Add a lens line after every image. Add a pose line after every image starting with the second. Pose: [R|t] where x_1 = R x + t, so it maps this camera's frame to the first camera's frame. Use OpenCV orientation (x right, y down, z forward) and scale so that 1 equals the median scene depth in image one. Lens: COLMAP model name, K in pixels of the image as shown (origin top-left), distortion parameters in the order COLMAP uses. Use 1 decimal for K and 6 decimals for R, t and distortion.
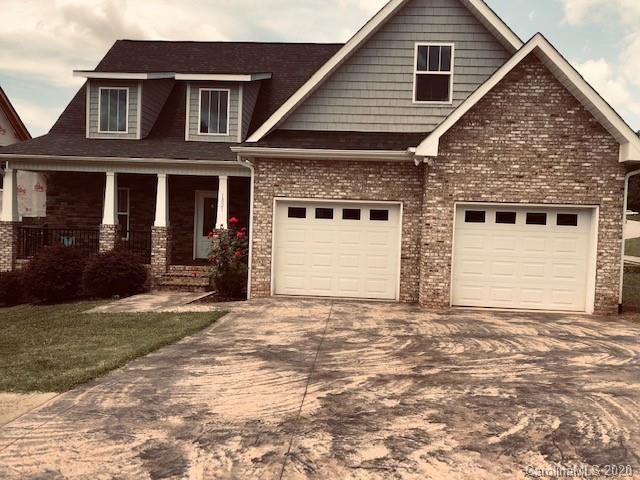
lens RADIAL K [[529.1, 0, 320.0], [0, 529.1, 240.0], [0, 0, 1]] dist [0.003344, -0.001971]
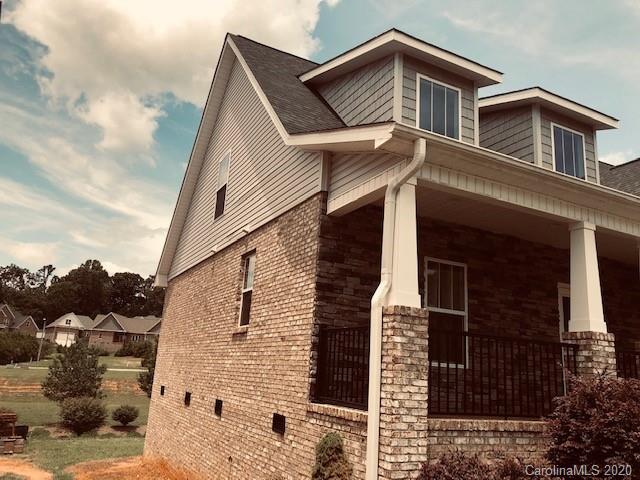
lens RADIAL K [[529.1, 0, 320.0], [0, 529.1, 240.0], [0, 0, 1]] dist [0.003344, -0.001971]
pose [[0.853800, 0.143871, 0.500327, -1.042463], [-0.014998, 0.967454, -0.252602, 0.015236], [-0.520386, 0.208168, 0.828170, 0.902441]]
